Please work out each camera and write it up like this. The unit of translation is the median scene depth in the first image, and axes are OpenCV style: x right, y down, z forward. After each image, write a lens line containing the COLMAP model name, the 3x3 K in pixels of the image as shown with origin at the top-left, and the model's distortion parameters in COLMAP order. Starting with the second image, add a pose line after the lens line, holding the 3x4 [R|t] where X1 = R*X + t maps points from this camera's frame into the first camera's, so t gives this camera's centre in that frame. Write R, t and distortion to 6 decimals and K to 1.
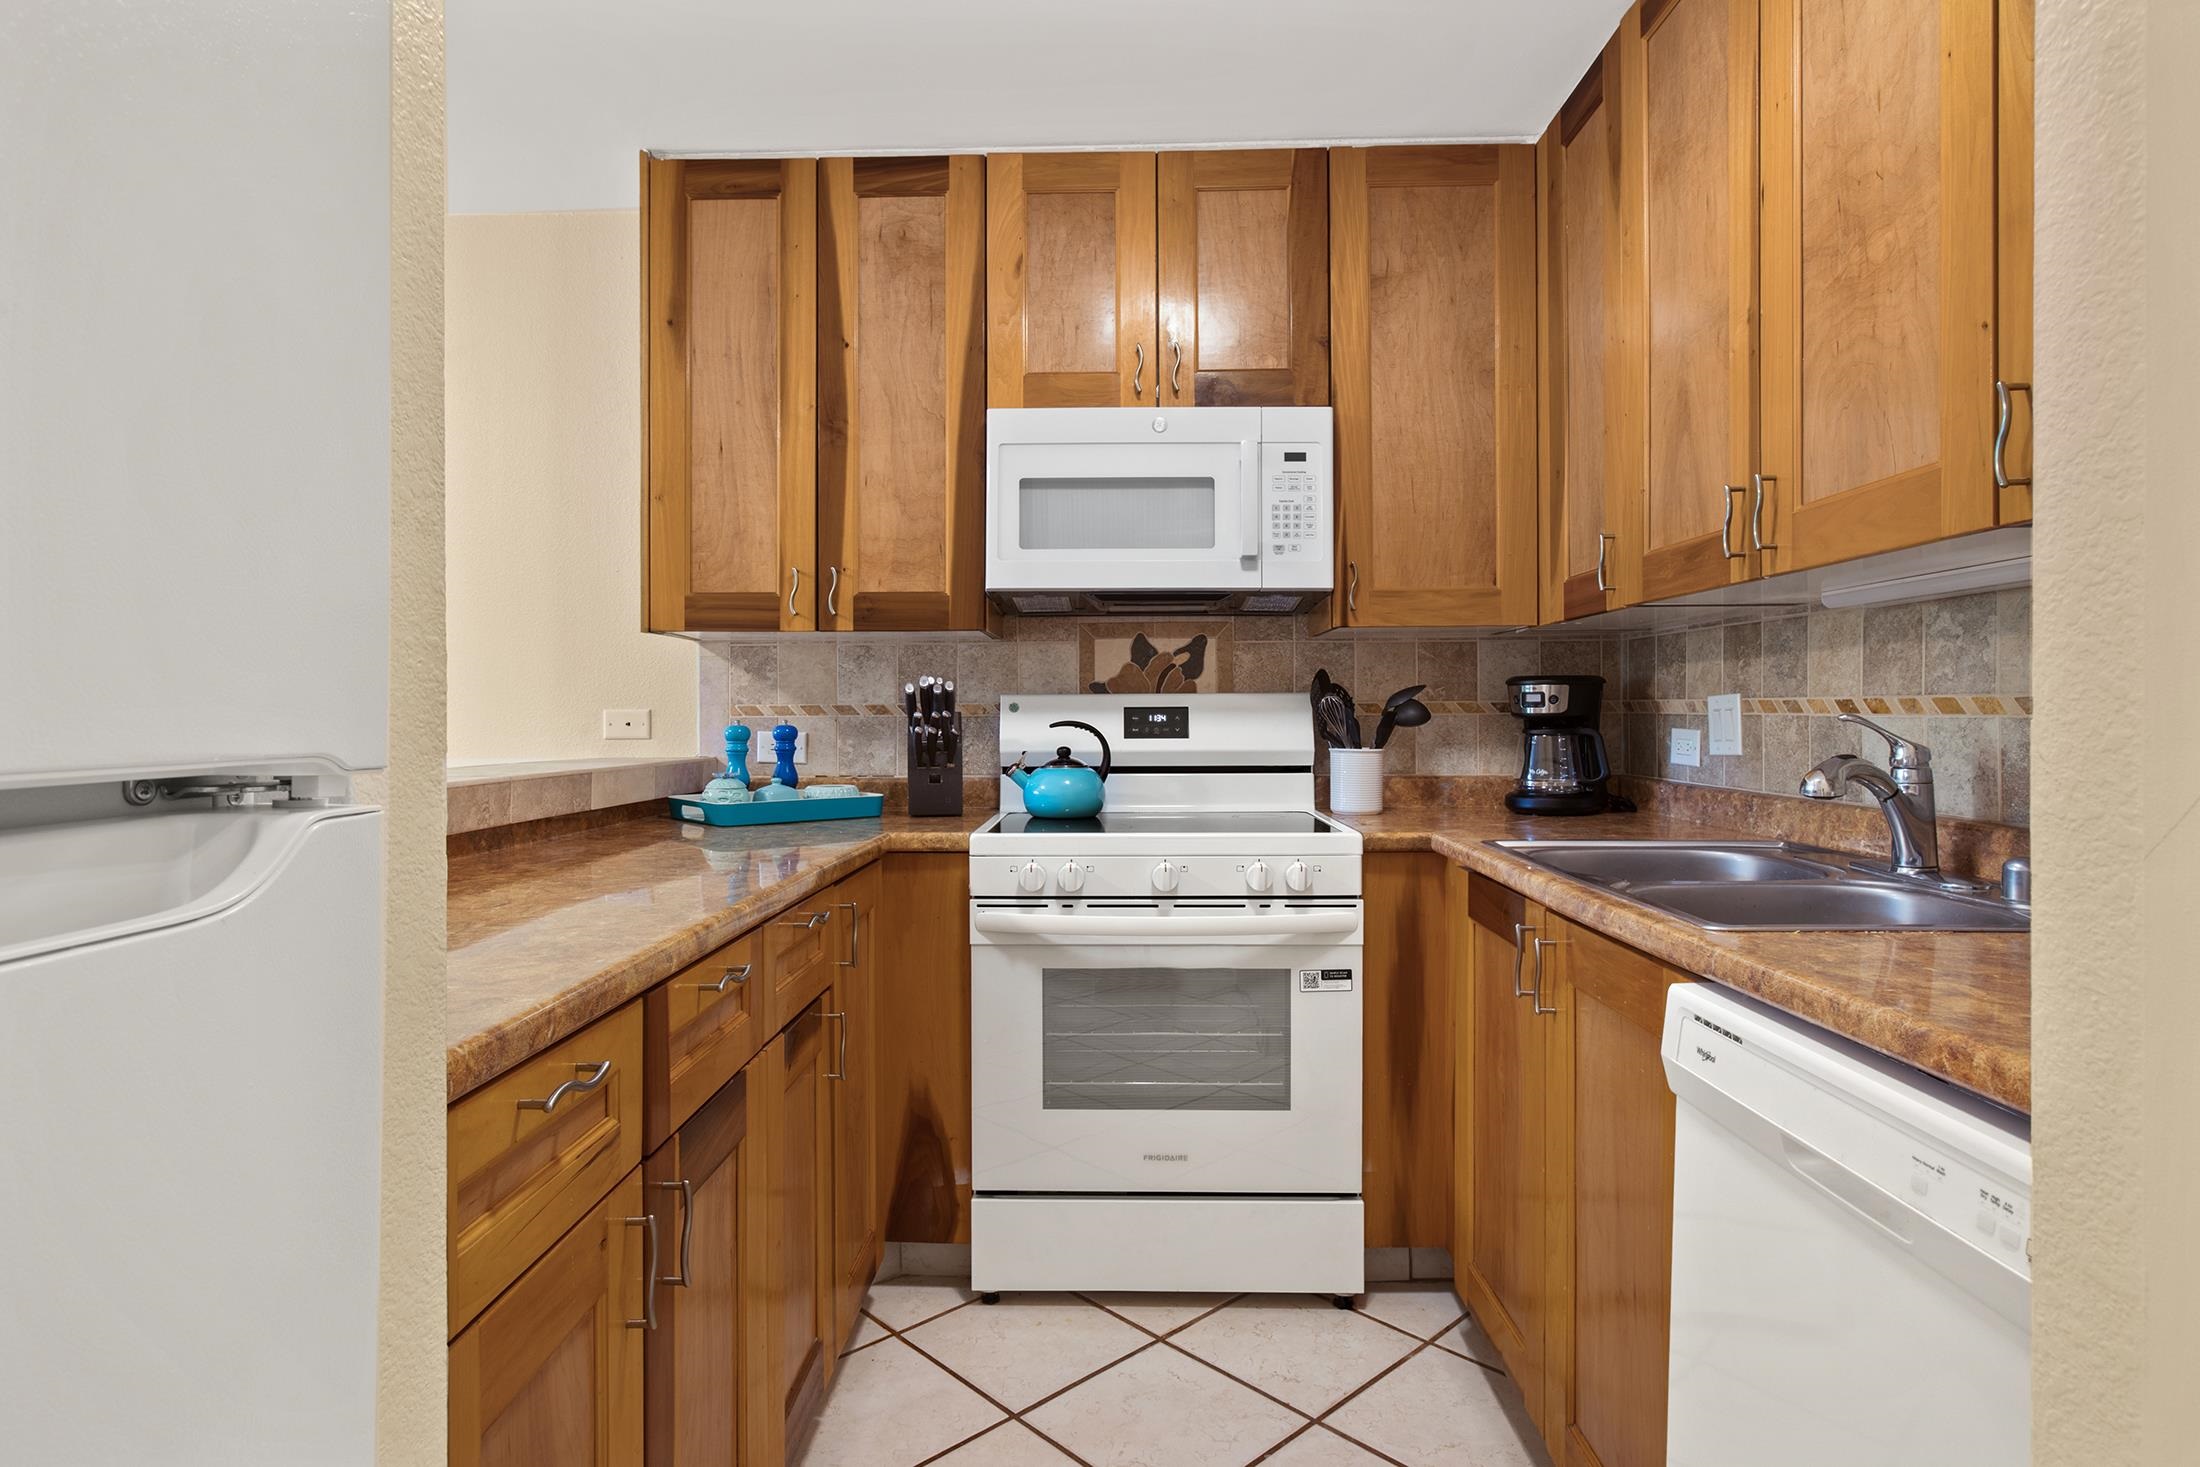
lens RADIAL K [[1179.4, 0, 1088.2], [0, 1179.4, 717.0], [0, 0, 1]] dist [0.001084, 0.001251]
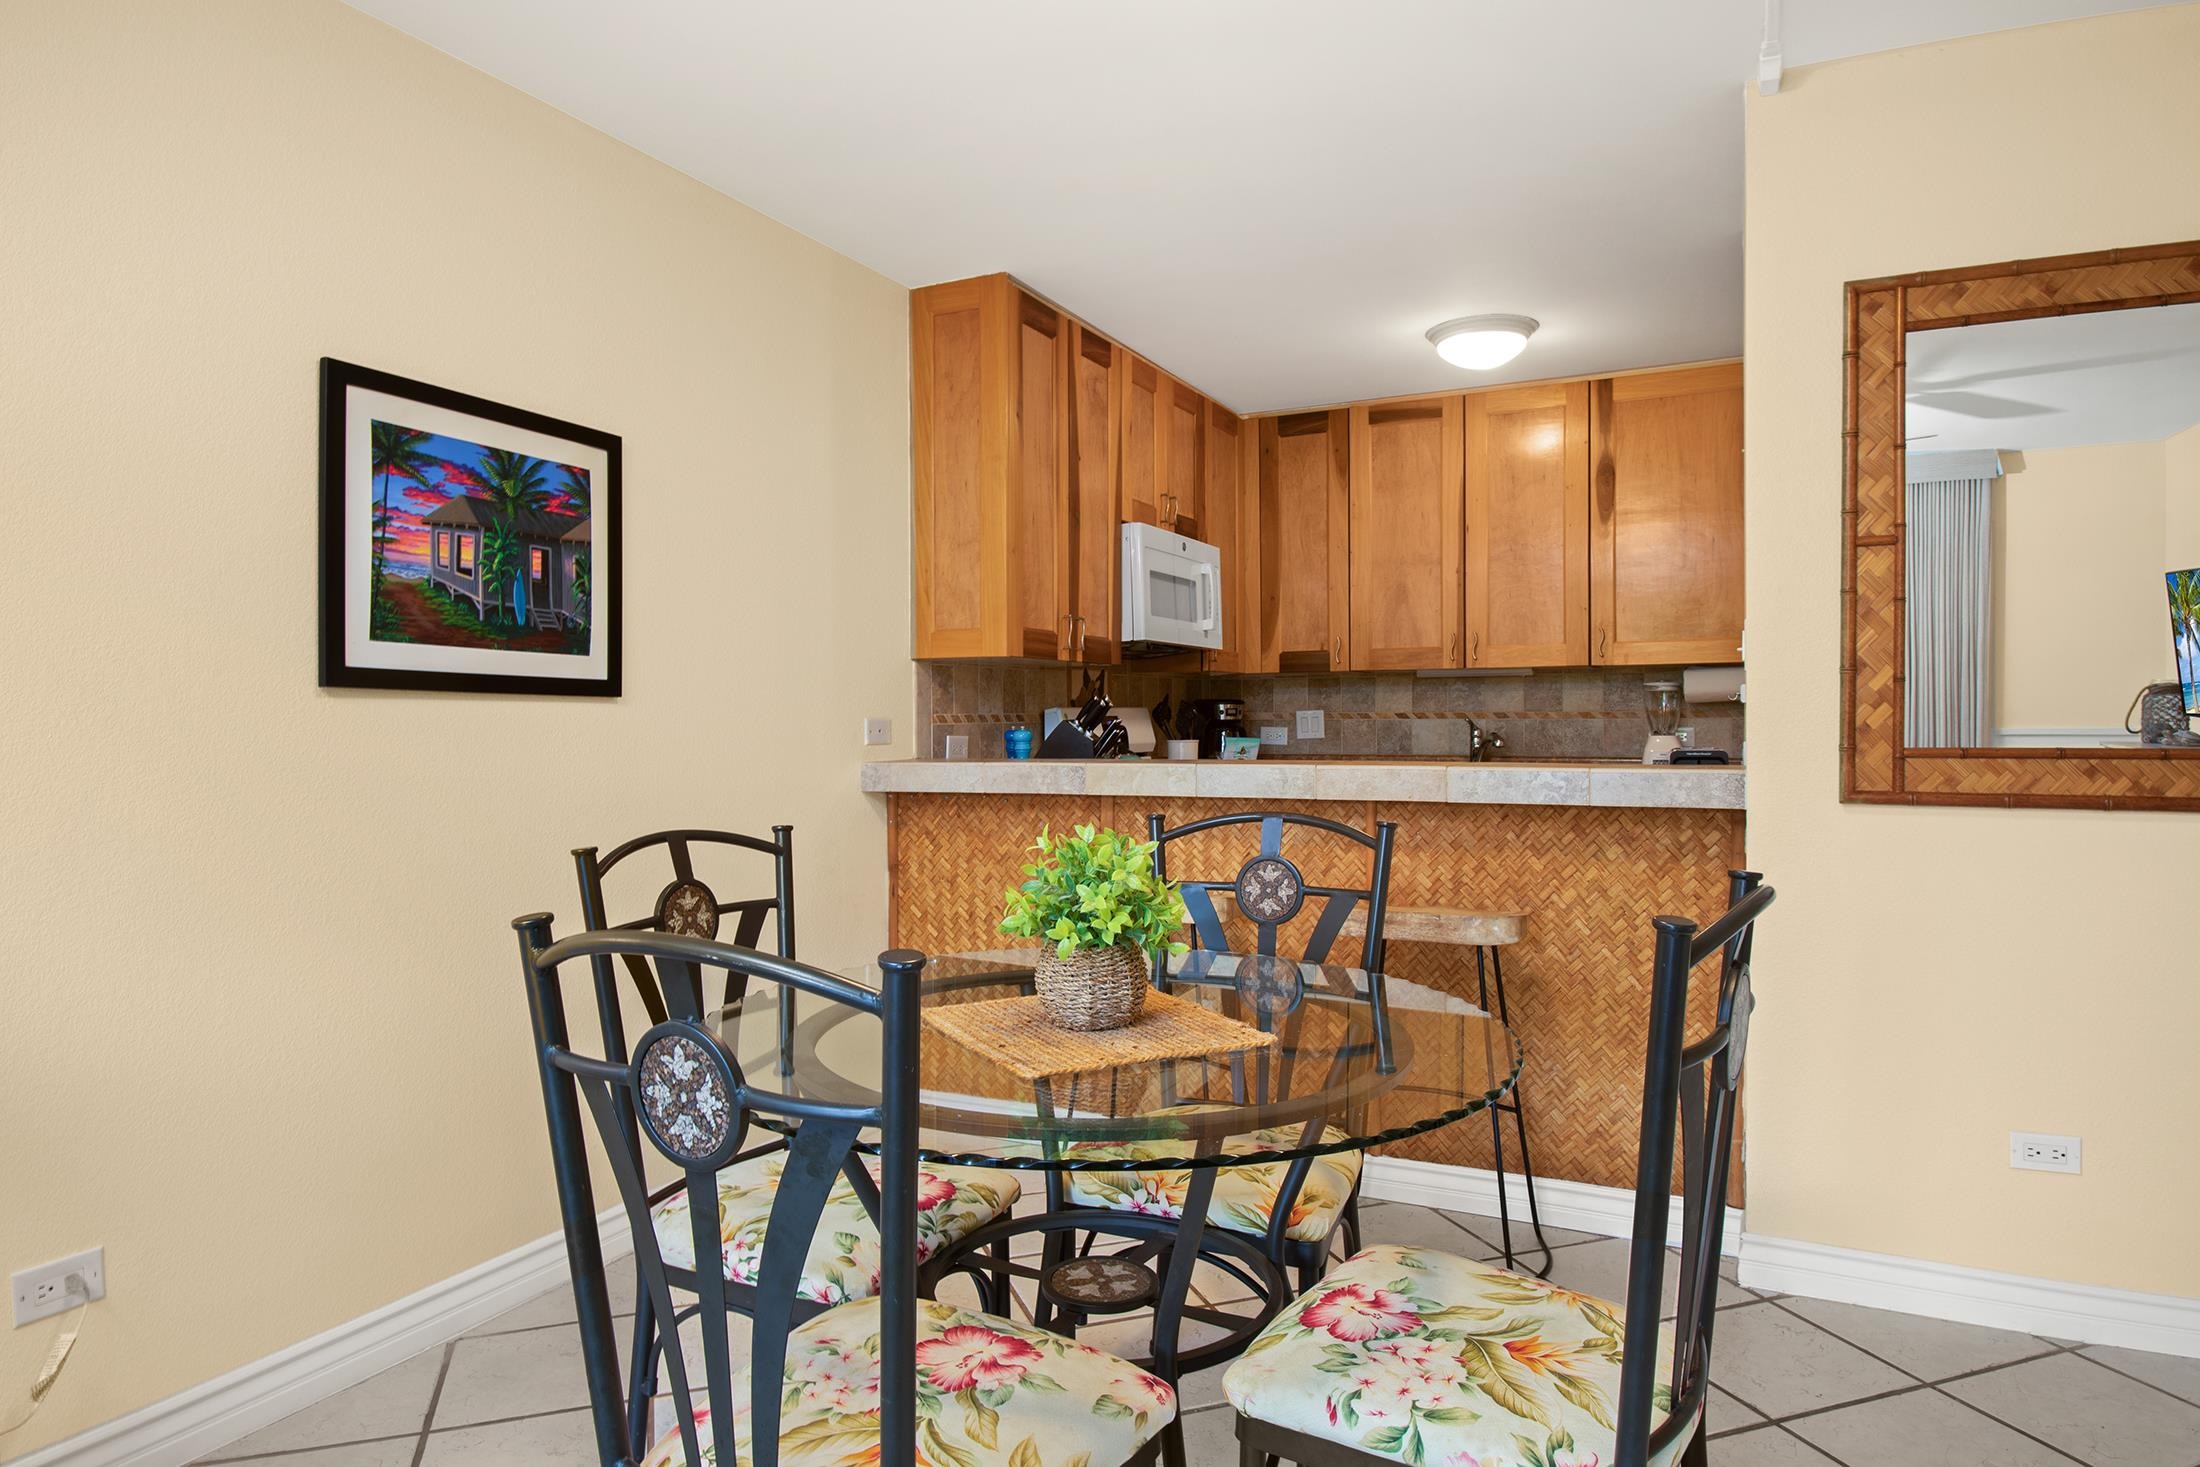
lens RADIAL K [[1322.9, 0, 1100.1], [0, 1322.9, 723.5], [0, 0, 1]] dist [-0.003794, -0.000542]
pose [[0.391188, -0.005246, 0.920296, -1.902521], [0.009463, 0.999954, 0.001678, -0.002794], [-0.920262, 0.008052, 0.391219, 0.420416]]
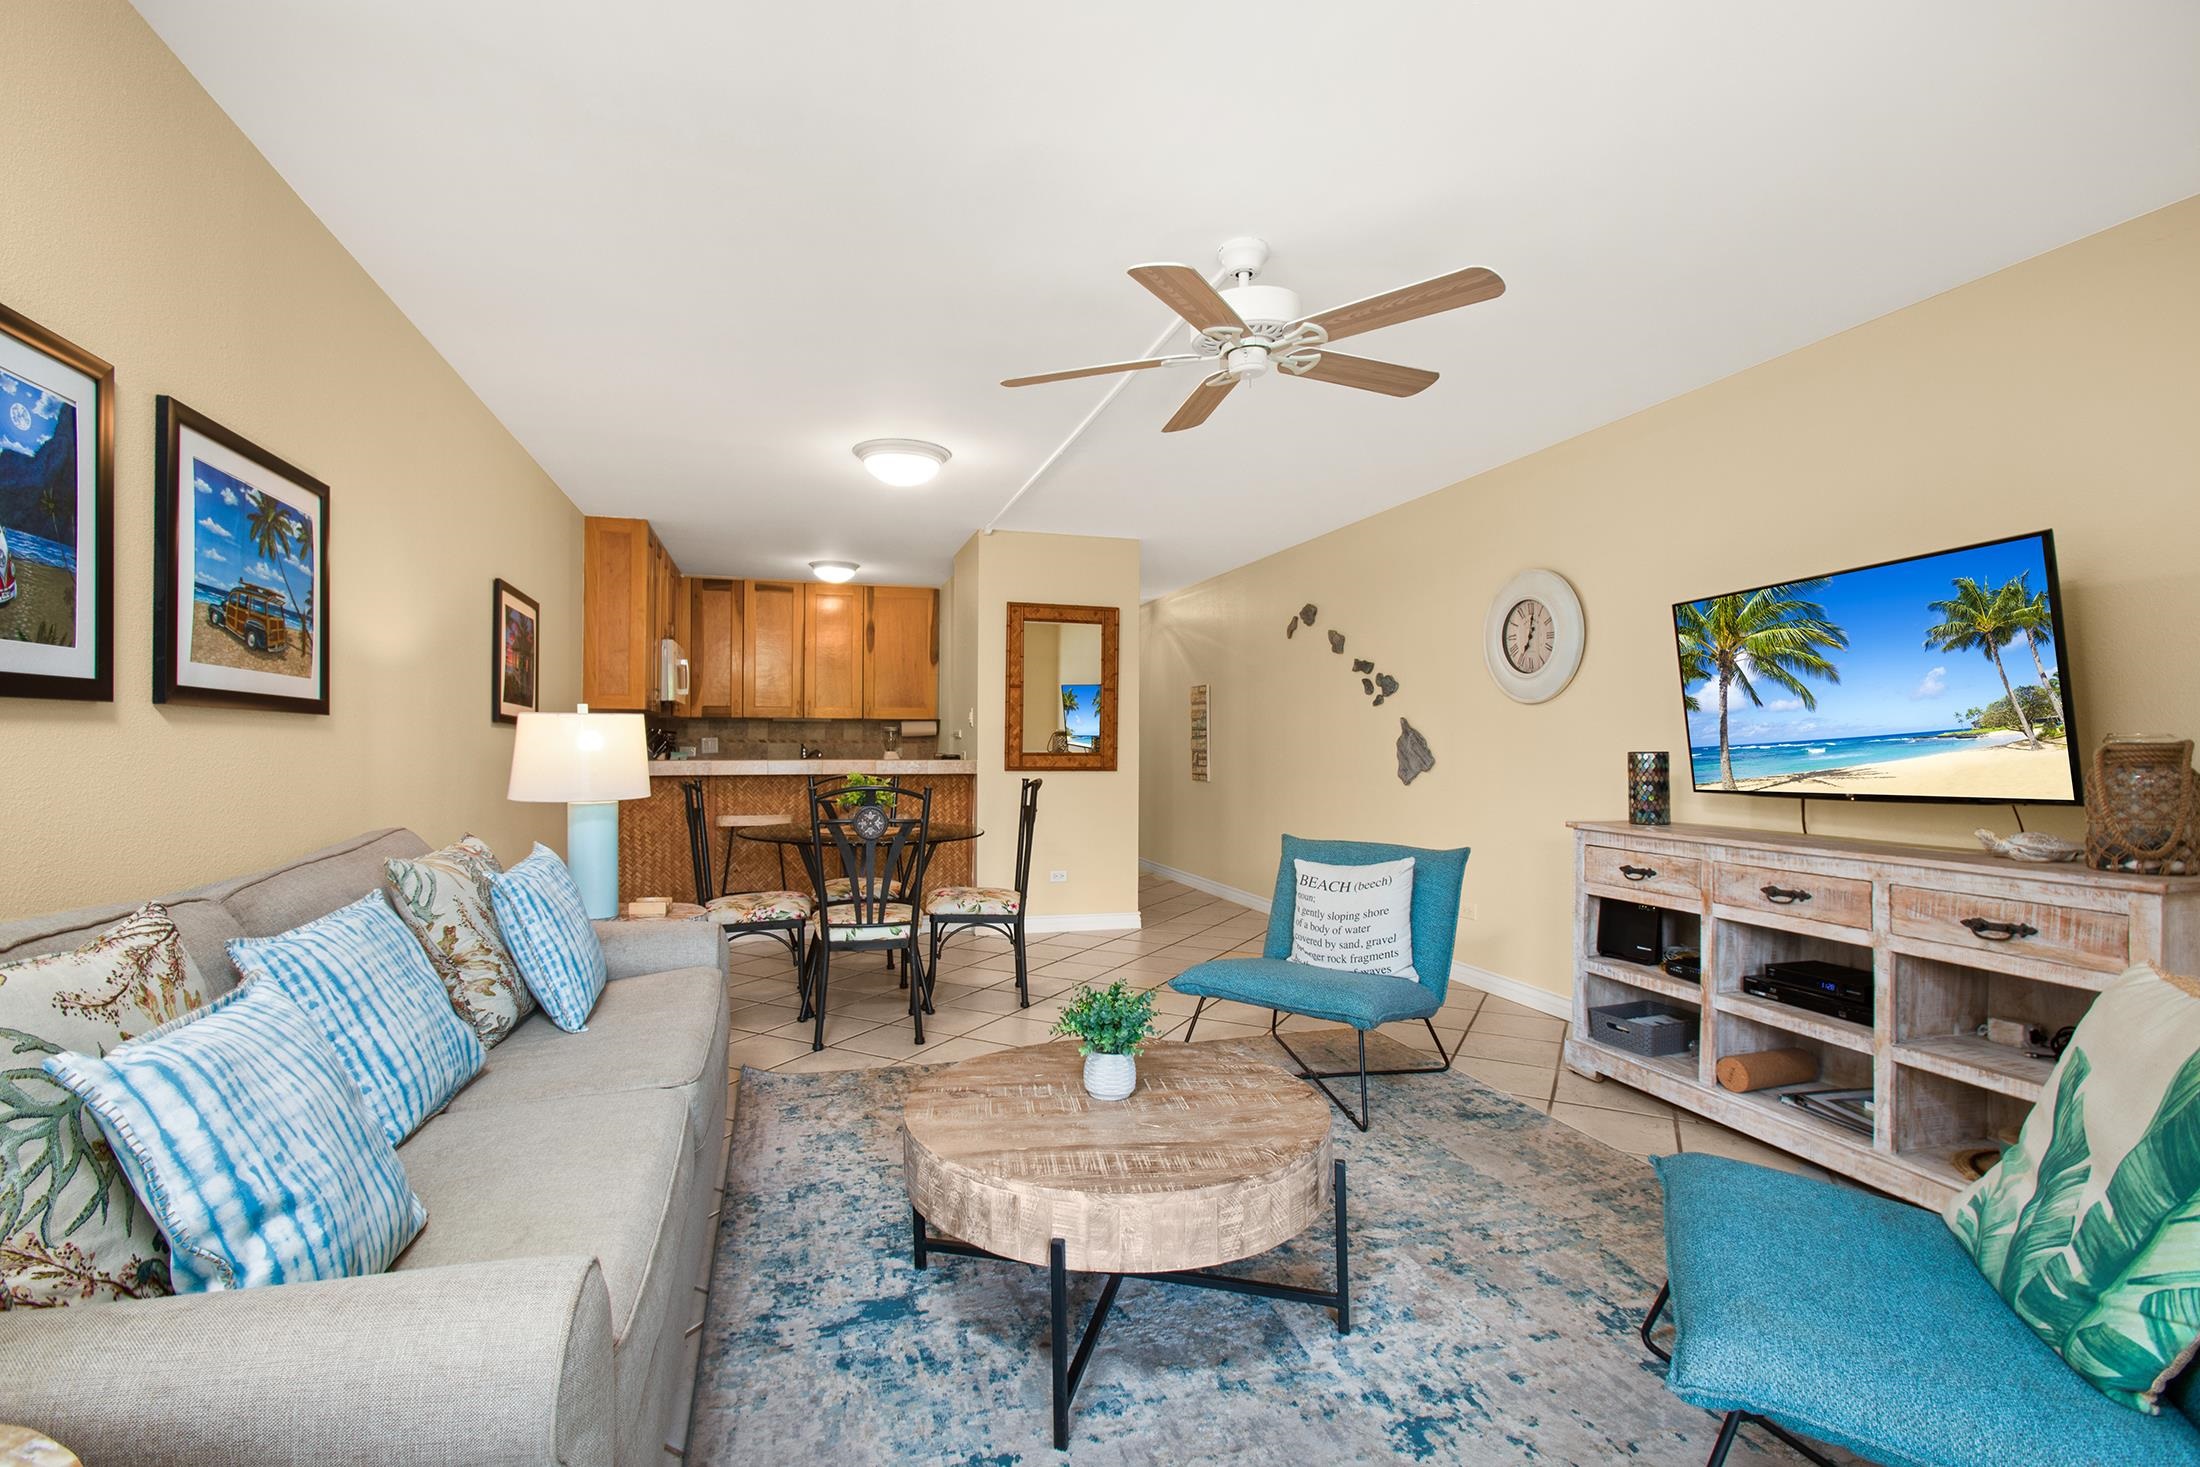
lens RADIAL K [[974.0, 0, 1097.3], [0, 974.0, 744.7], [0, 0, 1]] dist [-0.014800, 0.002317]
pose [[-0.336906, 0.000031, 0.941538, -2.667027], [-0.001288, 0.999999, -0.000494, 0.002859], [-0.941538, -0.001379, -0.336905, 0.733497]]
